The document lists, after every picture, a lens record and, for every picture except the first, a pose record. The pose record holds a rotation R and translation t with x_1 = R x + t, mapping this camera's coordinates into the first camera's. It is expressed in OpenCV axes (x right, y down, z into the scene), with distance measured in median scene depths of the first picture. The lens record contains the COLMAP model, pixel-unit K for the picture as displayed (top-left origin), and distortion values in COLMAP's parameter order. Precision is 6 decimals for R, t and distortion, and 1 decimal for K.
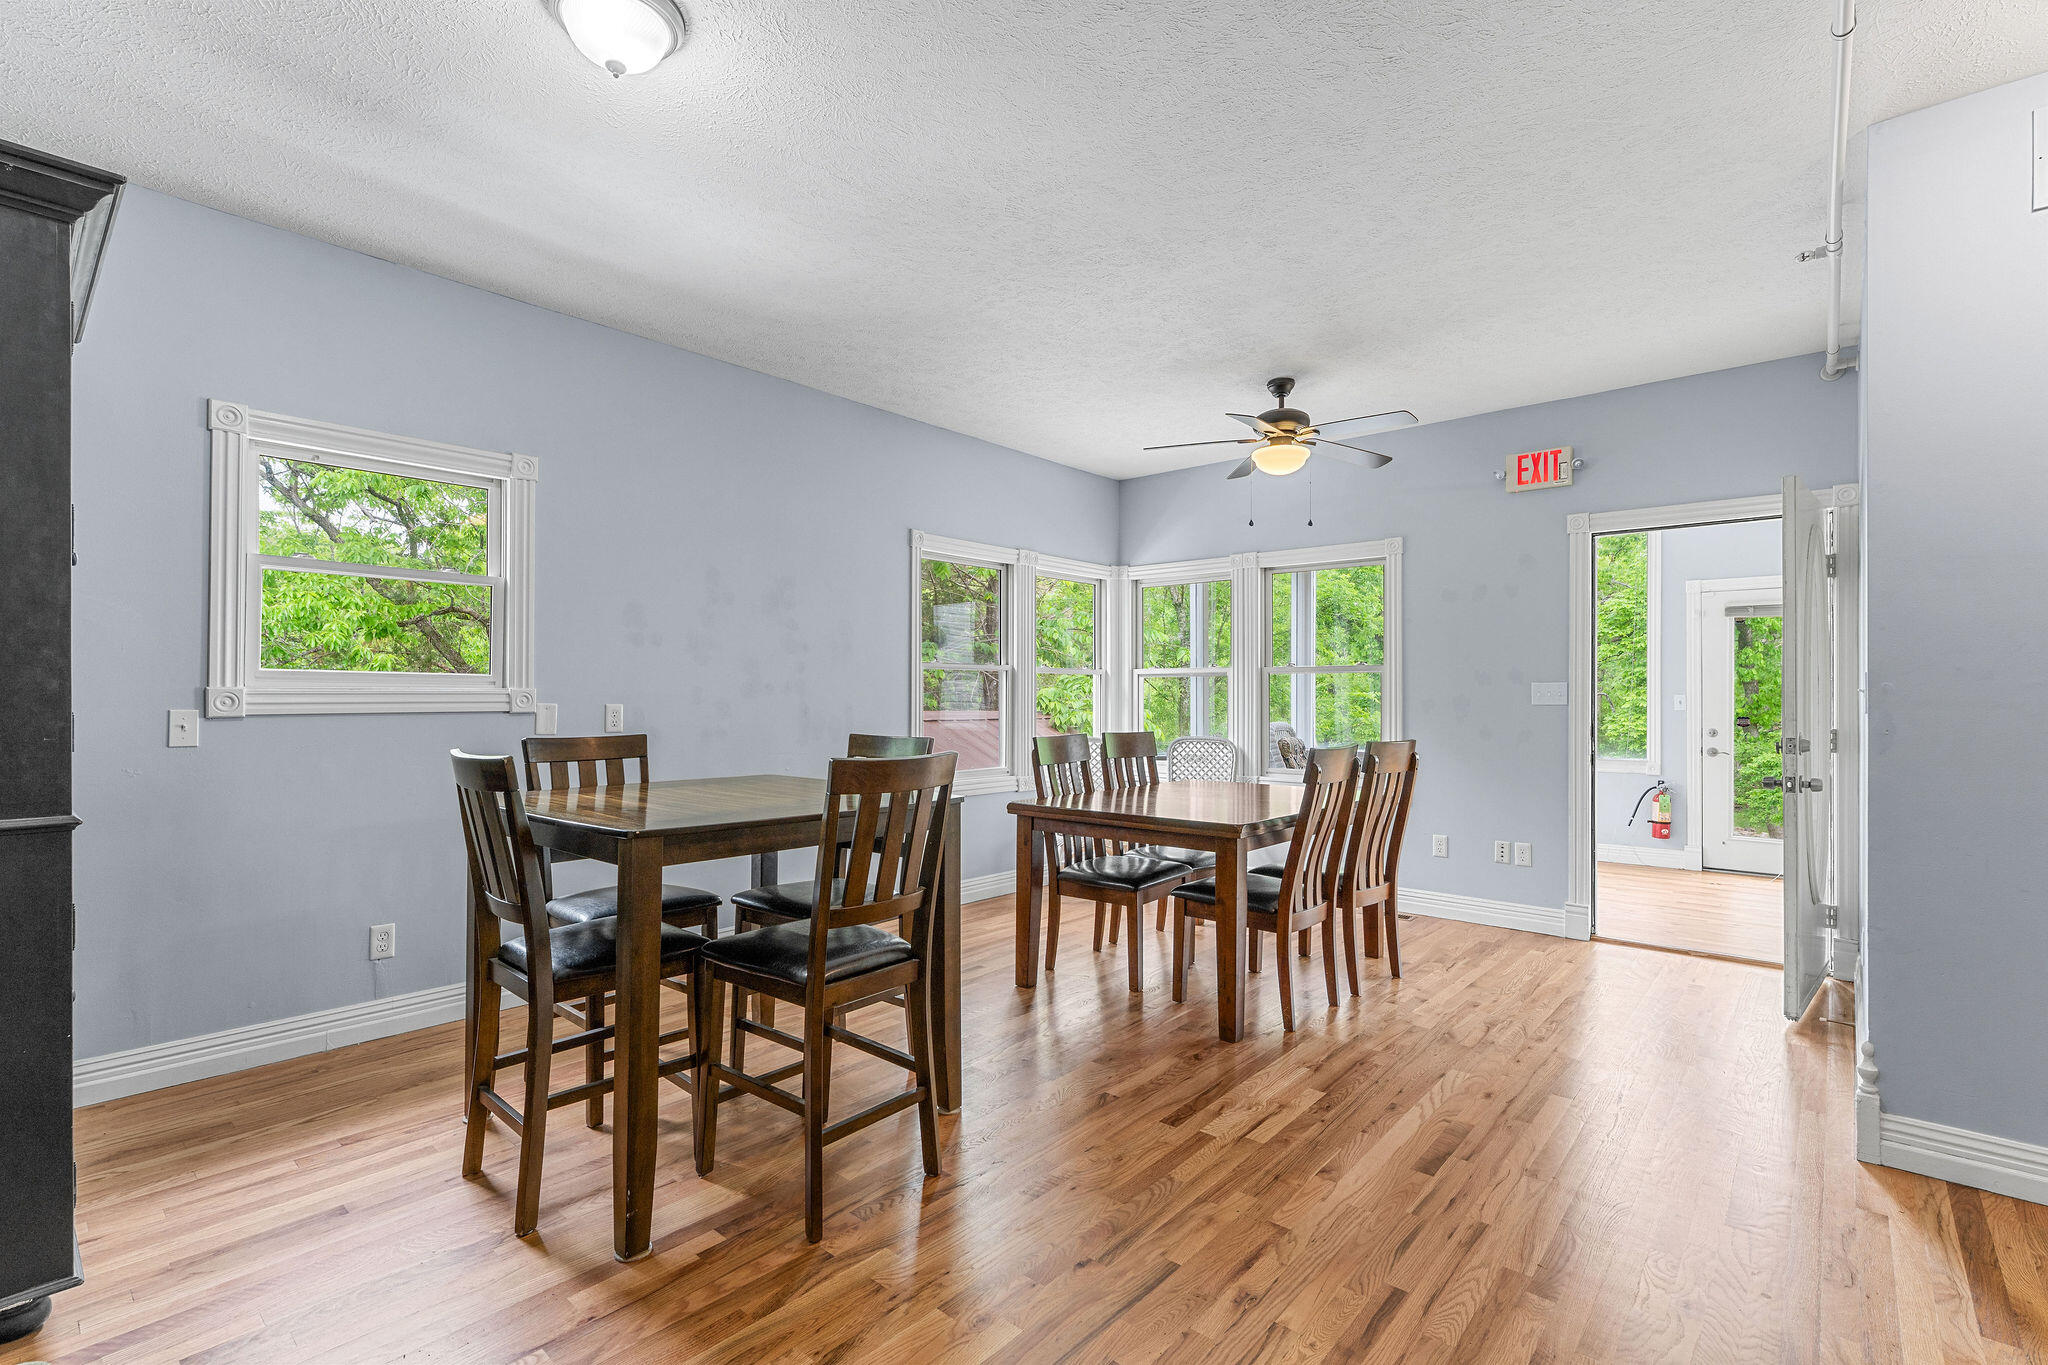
lens RADIAL K [[932.2, 0, 1024.2], [0, 932.2, 685.2], [0, 0, 1]] dist [-0.001775, 0.000047]
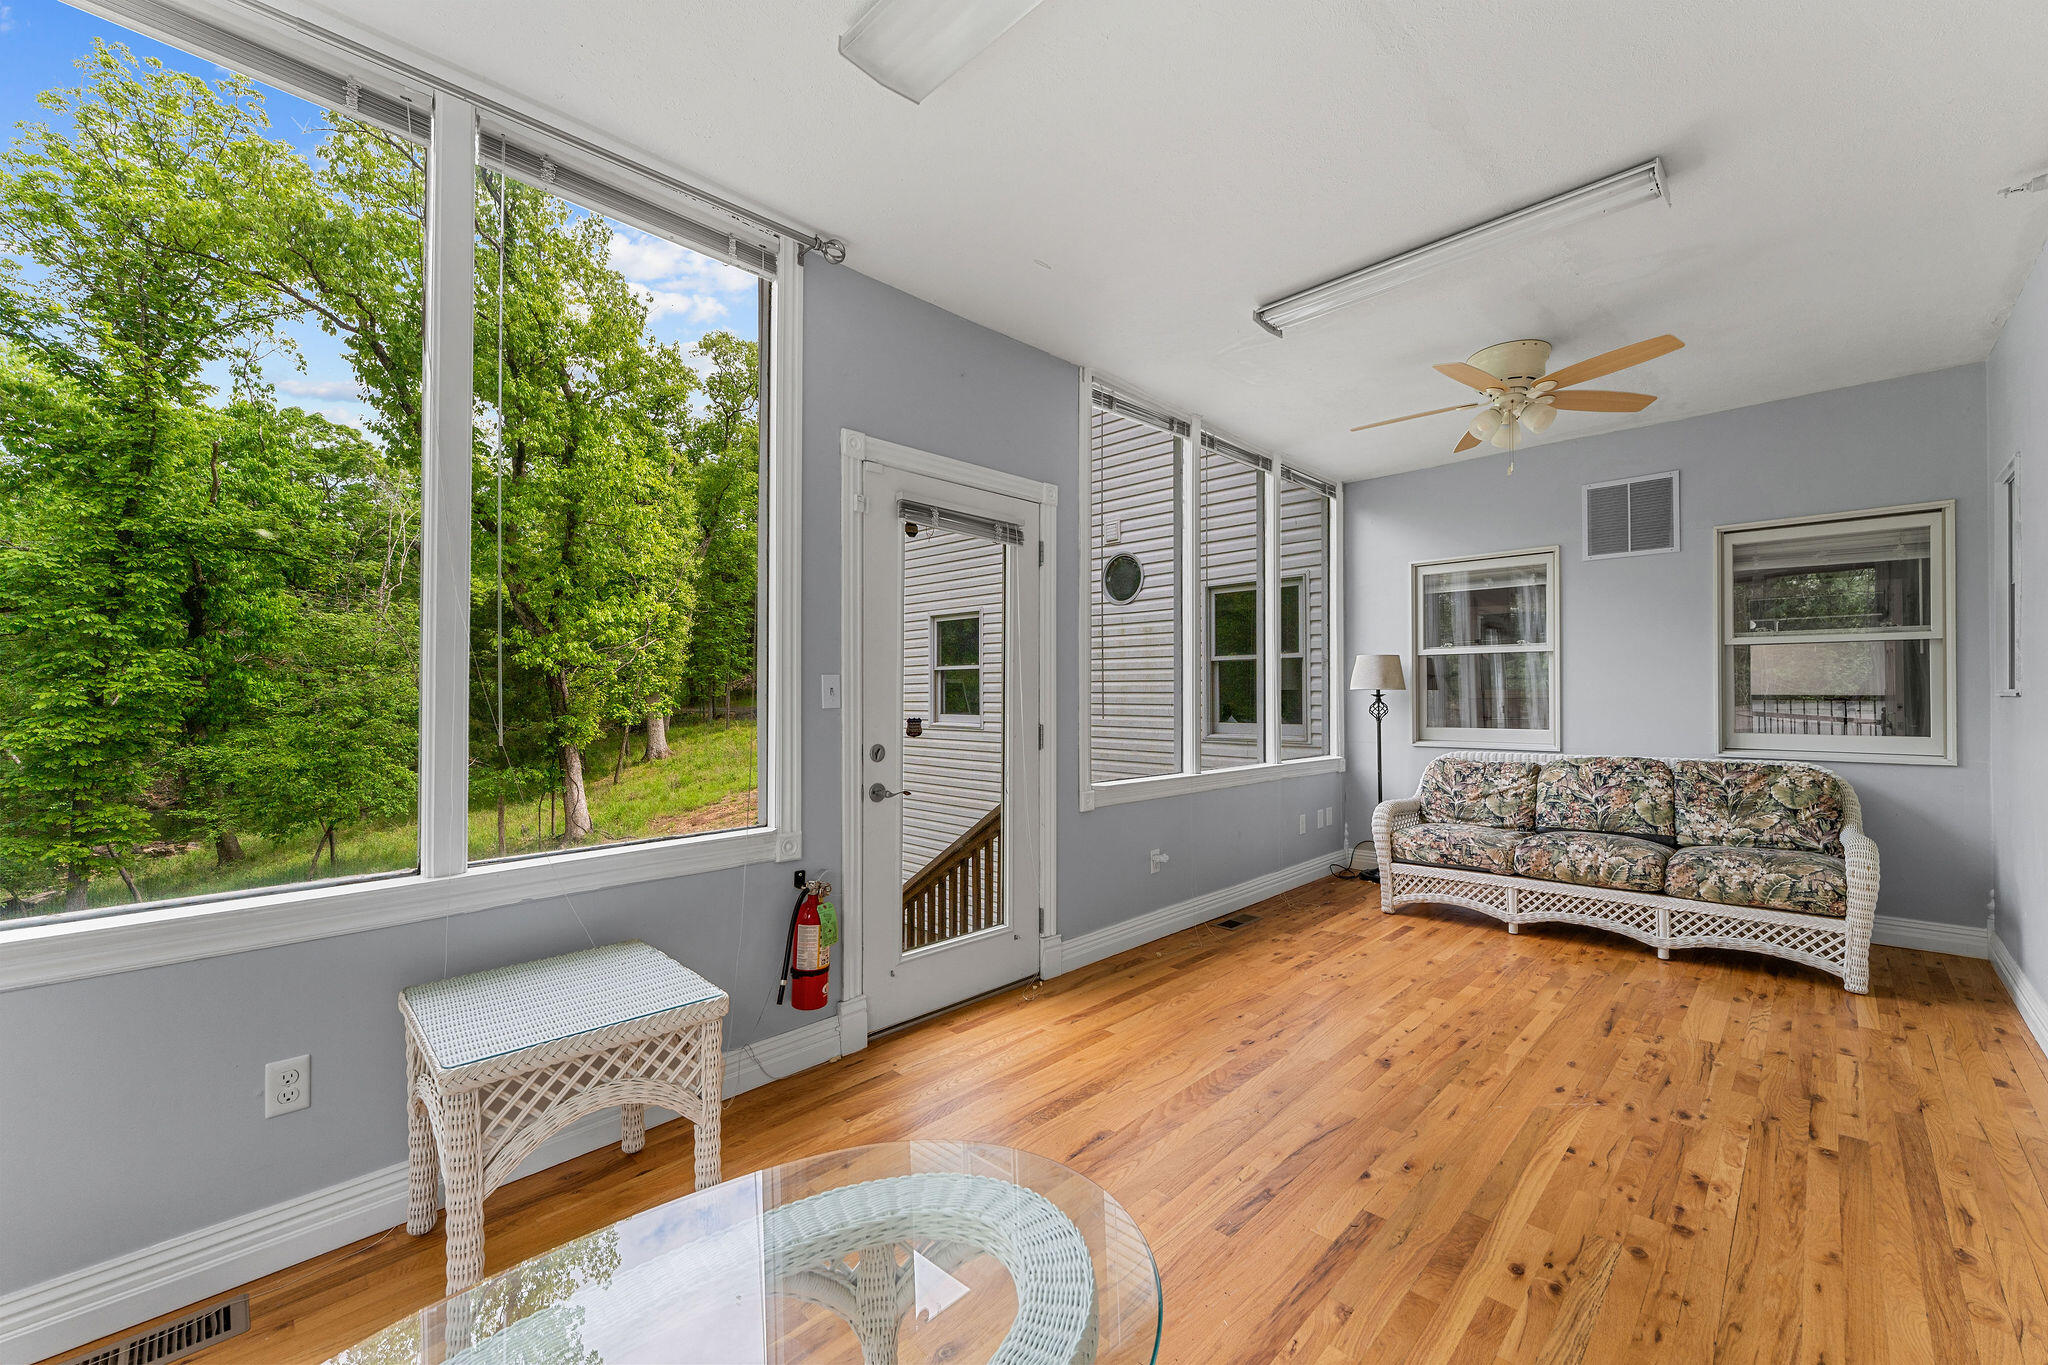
lens RADIAL K [[810.9, 0, 1020.1], [0, 810.9, 681.7], [0, 0, 1]] dist [-0.000481, -0.000455]
pose [[0.066399, 0.017788, 0.997635, 0.323752], [-0.009535, 0.999807, -0.017192, 0.020456], [-0.997748, -0.008370, 0.066556, 0.898355]]
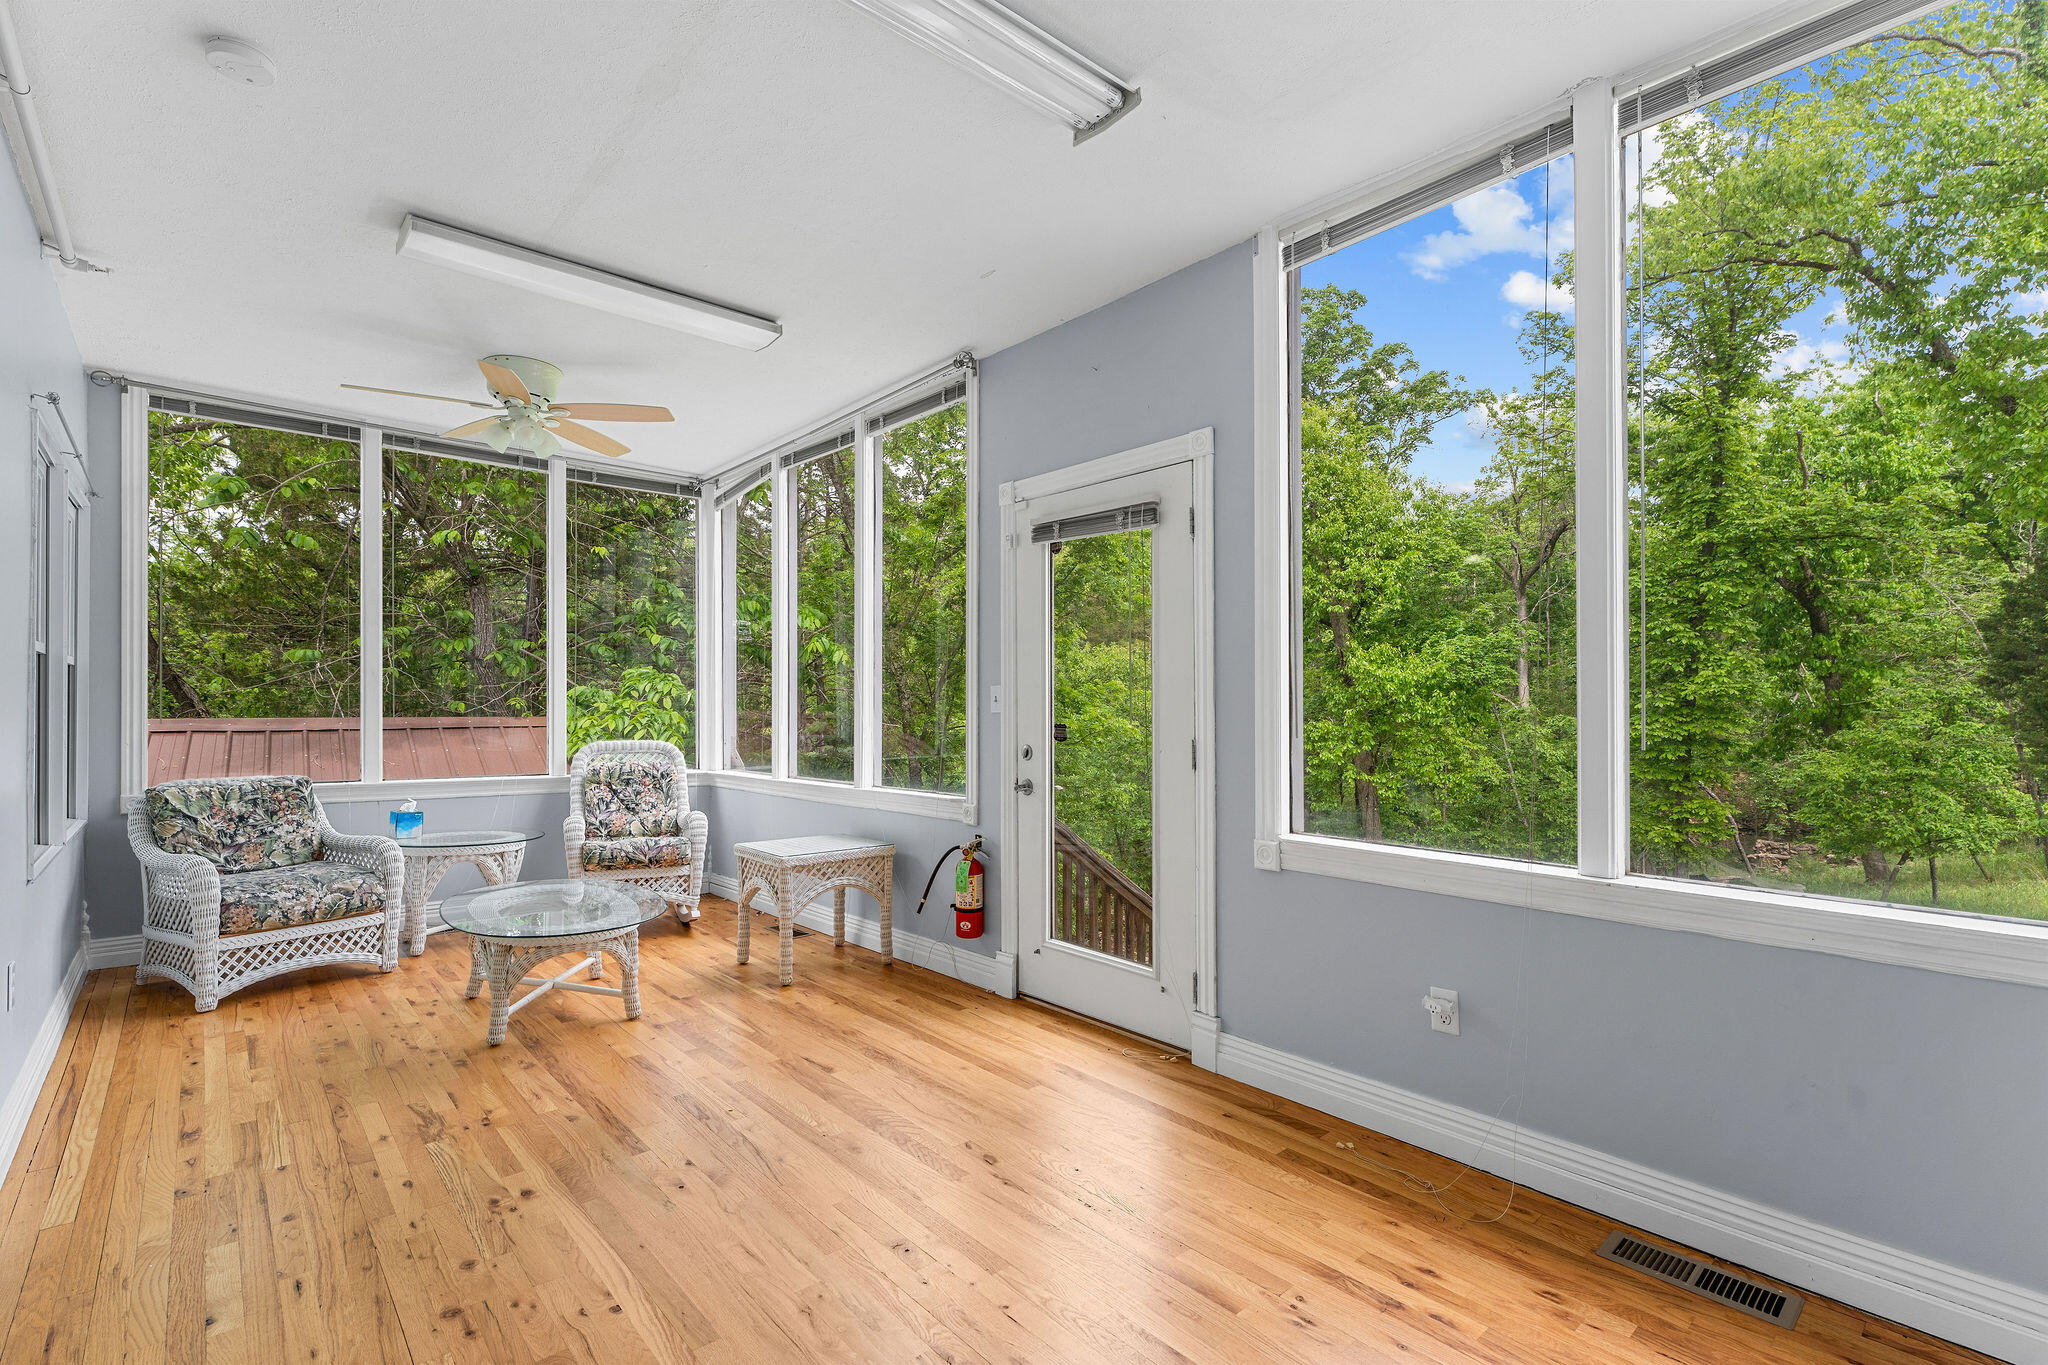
lens RADIAL K [[932.2, 0, 1017.5], [0, 932.2, 686.8], [0, 0, 1]] dist [-0.001775, 0.000047]
pose [[0.990920, -0.003586, -0.134405, 0.809394], [0.003306, 0.999992, -0.002305, 0.012856], [0.134412, 0.001840, 0.990924, 0.448274]]
